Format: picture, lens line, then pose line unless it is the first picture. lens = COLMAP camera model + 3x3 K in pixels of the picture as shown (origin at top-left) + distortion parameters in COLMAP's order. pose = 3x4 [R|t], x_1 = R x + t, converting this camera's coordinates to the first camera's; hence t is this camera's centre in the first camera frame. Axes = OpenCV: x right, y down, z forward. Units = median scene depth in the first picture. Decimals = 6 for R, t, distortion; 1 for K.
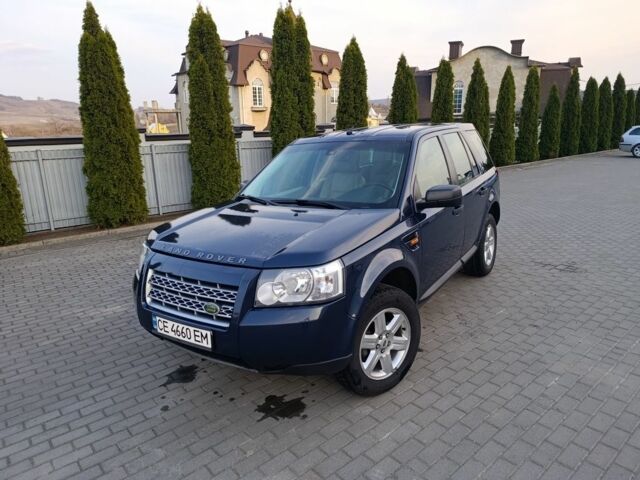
lens RADIAL K [[438.5, 0, 322.9], [0, 438.5, 240.5], [0, 0, 1]] dist [0.024250, -0.034479]
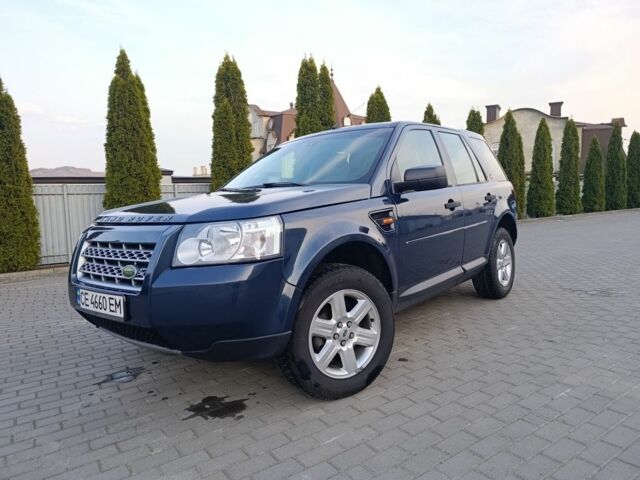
lens RADIAL K [[438.5, 0, 325.6], [0, 438.5, 237.0], [0, 0, 1]] dist [0.024250, -0.034479]
pose [[0.995534, 0.005861, -0.094222, 0.154781], [-0.020659, 0.987405, -0.156858, 0.158074], [0.092116, 0.158104, 0.983116, 0.129449]]
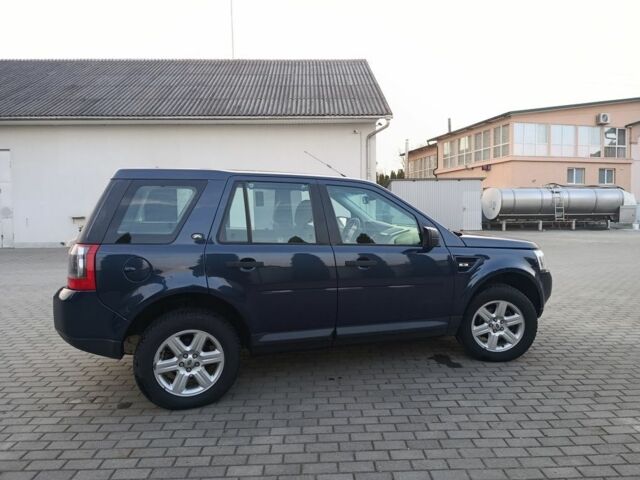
lens RADIAL K [[438.5, 0, 332.3], [0, 438.5, 233.6], [0, 0, 1]] dist [0.024250, -0.034479]
pose [[-0.790529, -0.005248, 0.612403, -0.686472], [0.182642, 0.952440, 0.243927, -0.461155], [-0.584557, 0.304681, -0.751972, 2.232774]]
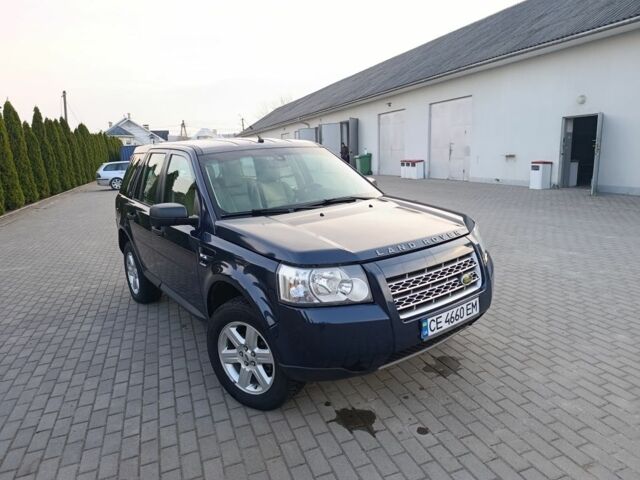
lens RADIAL K [[438.5, 0, 321.9], [0, 438.5, 235.8], [0, 0, 1]] dist [0.024250, -0.034479]
pose [[0.345548, -0.168985, 0.923060, -0.996161], [0.269640, 0.960050, 0.074818, -0.091638], [-0.898828, 0.223041, 0.377308, 0.654192]]
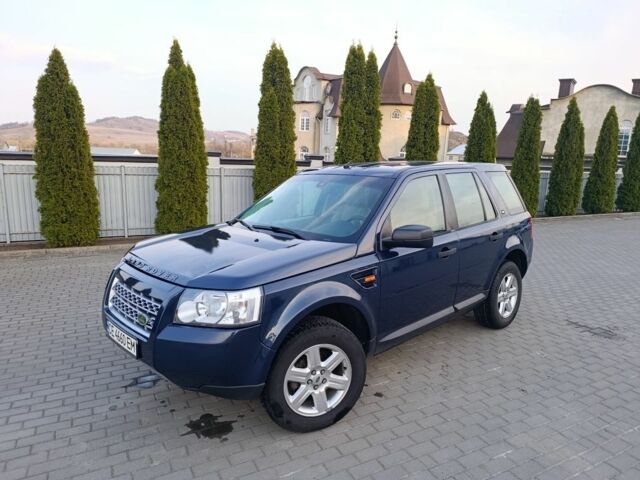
lens RADIAL K [[438.5, 0, 323.2], [0, 438.5, 242.9], [0, 0, 1]] dist [0.024250, -0.034479]
pose [[0.972628, 0.094927, -0.212093, 0.282232], [-0.107846, 0.992901, -0.050170, -0.017080], [0.205825, 0.071670, 0.975961, 0.023243]]
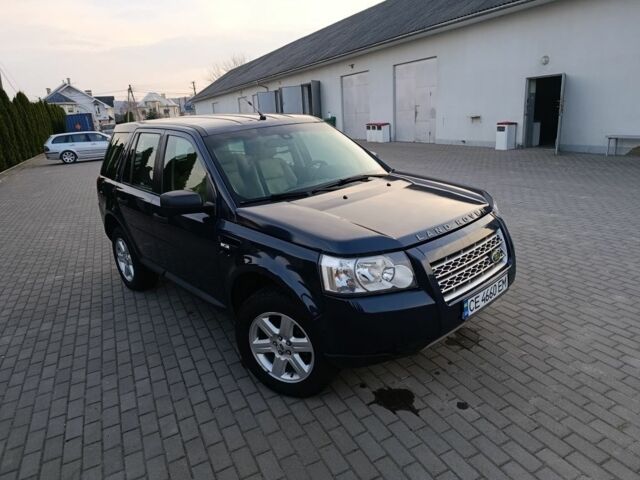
lens RADIAL K [[438.5, 0, 324.1], [0, 438.5, 232.6], [0, 0, 1]] dist [0.024250, -0.034479]
pose [[0.246460, -0.252617, 0.935651, -1.010190], [0.302237, 0.937318, 0.173455, -0.163880], [-0.920820, 0.240039, 0.307362, 0.768584]]
